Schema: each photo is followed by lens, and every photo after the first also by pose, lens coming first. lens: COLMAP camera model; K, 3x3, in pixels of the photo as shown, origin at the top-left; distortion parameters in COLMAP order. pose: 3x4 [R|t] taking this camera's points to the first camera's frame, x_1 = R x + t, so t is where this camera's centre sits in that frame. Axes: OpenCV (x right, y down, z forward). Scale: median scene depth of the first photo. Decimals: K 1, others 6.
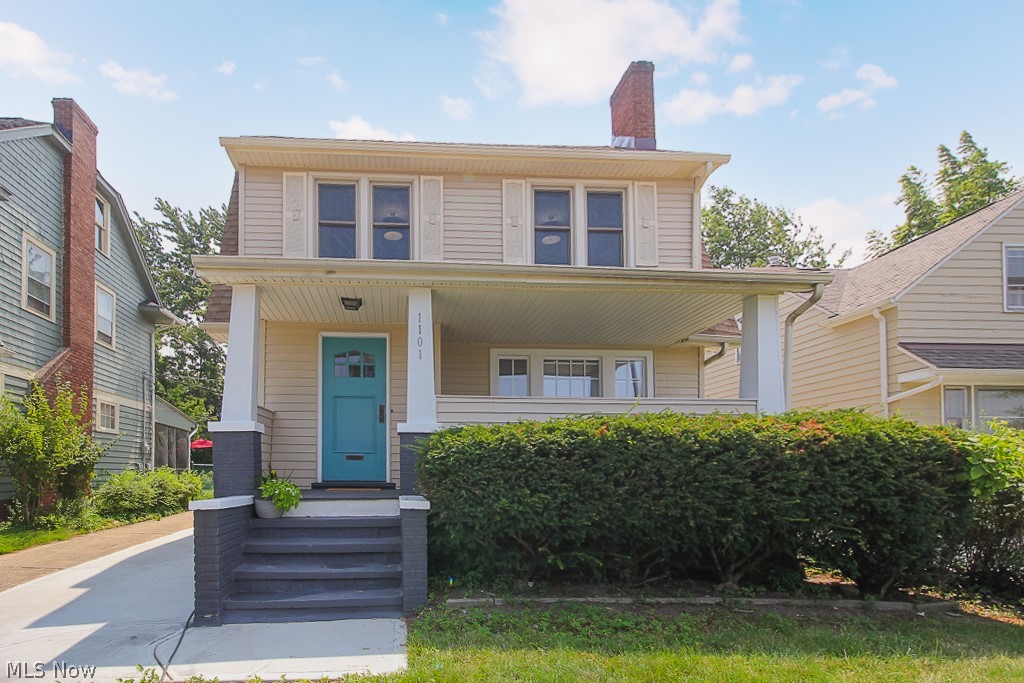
lens RADIAL K [[483.0, 0, 525.6], [0, 483.0, 400.8], [0, 0, 1]] dist [0.014254, -0.008111]
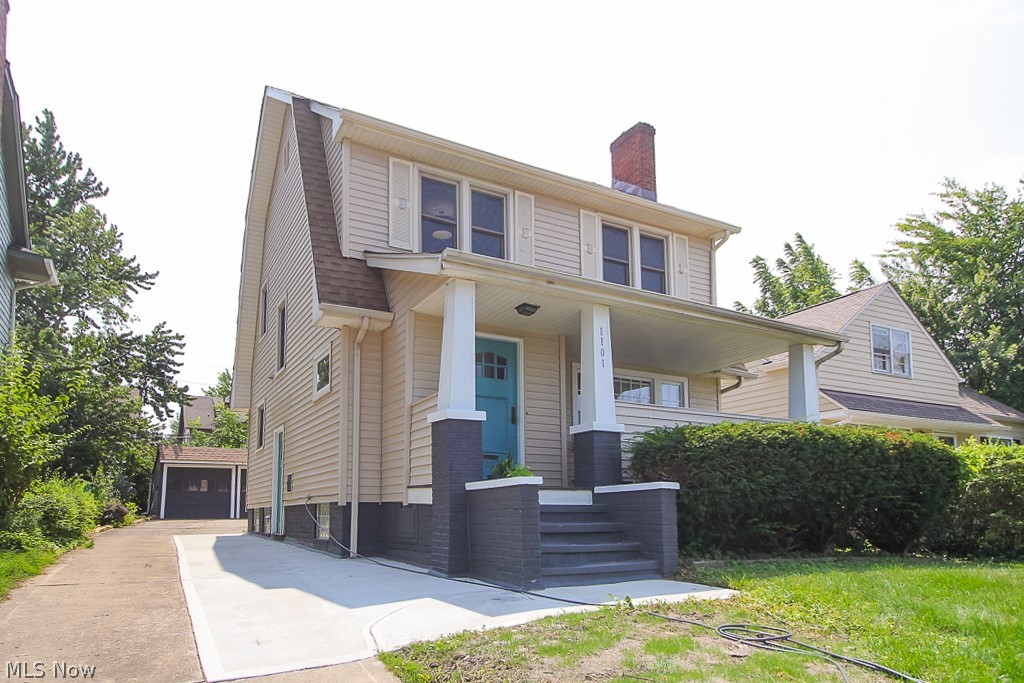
lens RADIAL K [[658.4, 0, 513.5], [0, 658.4, 342.0], [0, 0, 1]] dist [0.028811, 0.001483]
pose [[0.891283, 0.114687, 0.438703, -0.742449], [-0.051115, 0.986731, -0.154109, 0.071199], [-0.450556, 0.114930, 0.885319, -0.201761]]
